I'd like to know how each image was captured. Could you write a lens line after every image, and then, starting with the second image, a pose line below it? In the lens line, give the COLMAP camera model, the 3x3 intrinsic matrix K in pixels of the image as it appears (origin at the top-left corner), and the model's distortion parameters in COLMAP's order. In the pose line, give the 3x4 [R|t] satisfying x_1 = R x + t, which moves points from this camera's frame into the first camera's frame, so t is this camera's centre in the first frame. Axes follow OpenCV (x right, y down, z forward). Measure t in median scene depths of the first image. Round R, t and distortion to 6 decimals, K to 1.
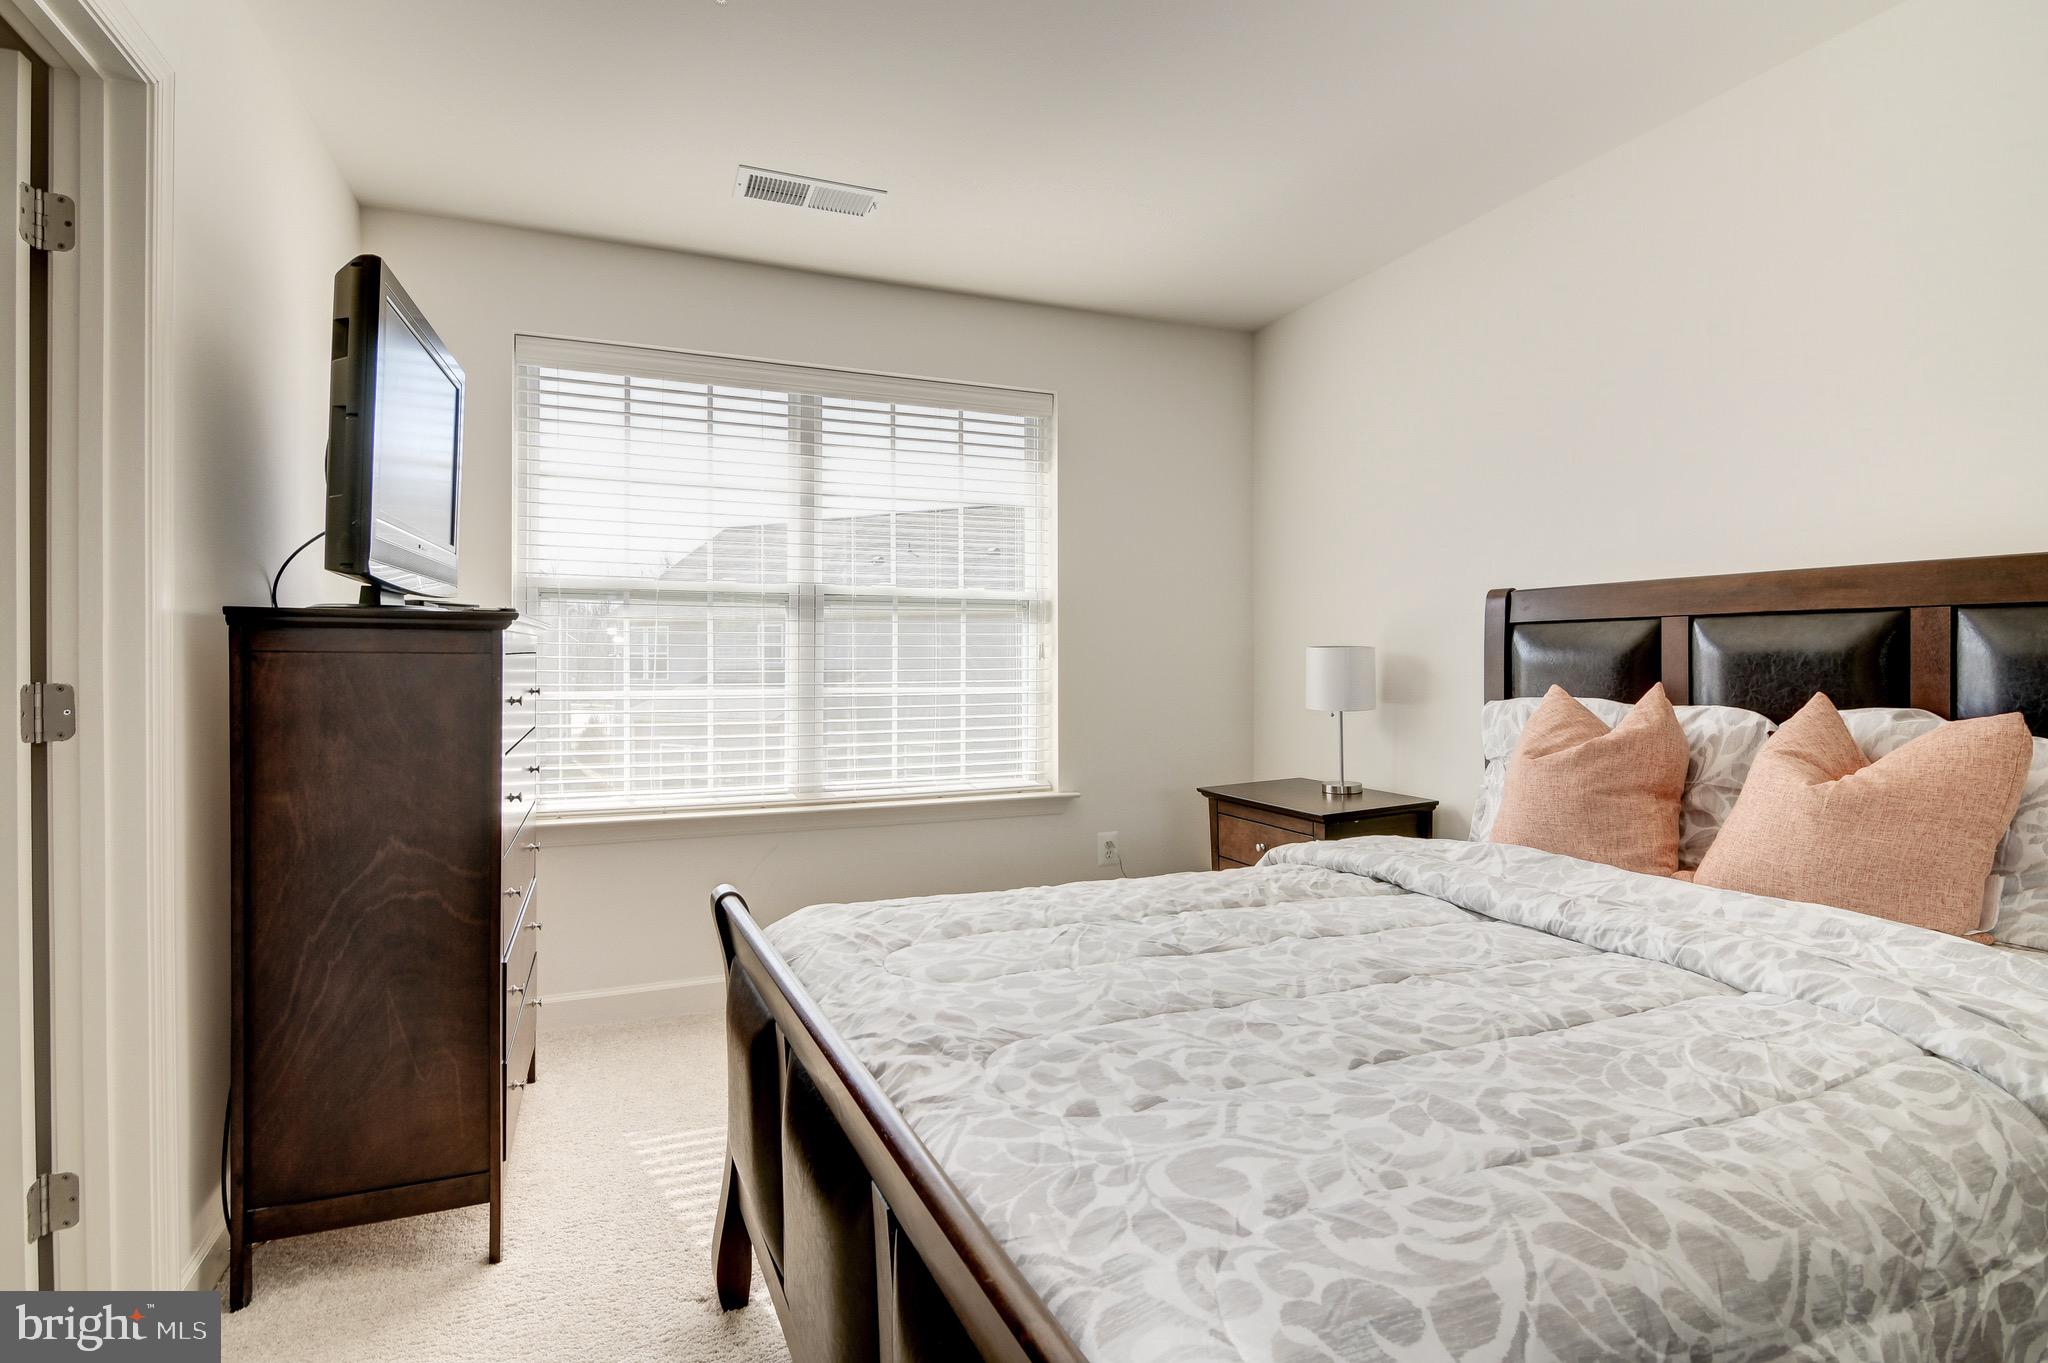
lens RADIAL K [[1010.8, 0, 1022.3], [0, 1010.8, 663.0], [0, 0, 1]] dist [0.001321, -0.007138]
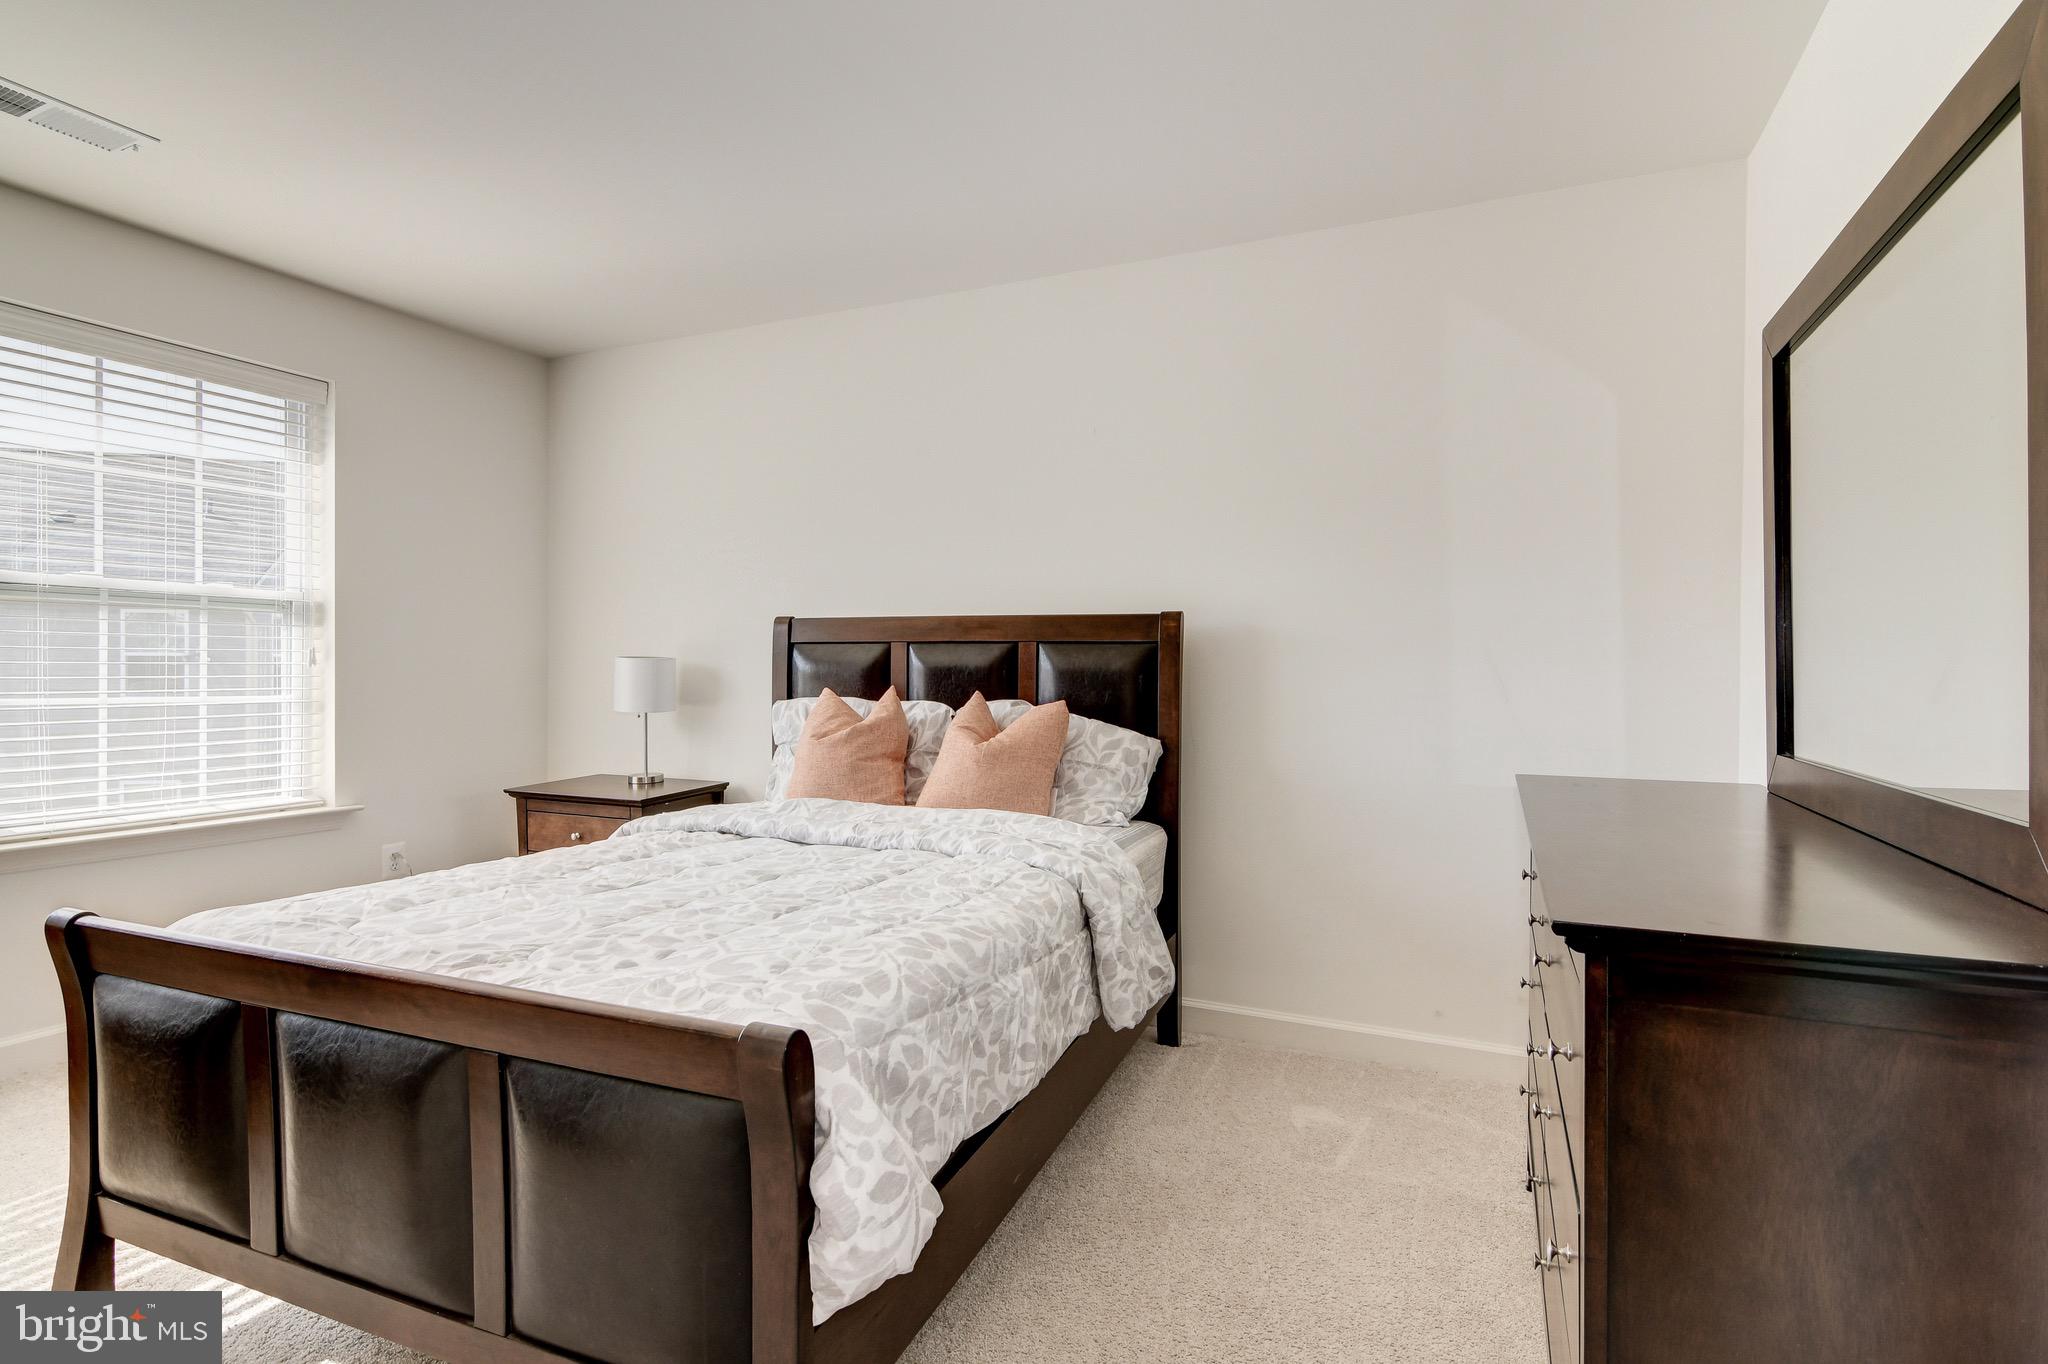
lens RADIAL K [[977.4, 0, 1017.6], [0, 977.4, 676.3], [0, 0, 1]] dist [0.001555, -0.008826]
pose [[0.740332, 0.002102, 0.672238, -0.260791], [-0.005478, 0.999981, 0.002905, 0.000005], [-0.672219, -0.005833, 0.740329, -0.255515]]
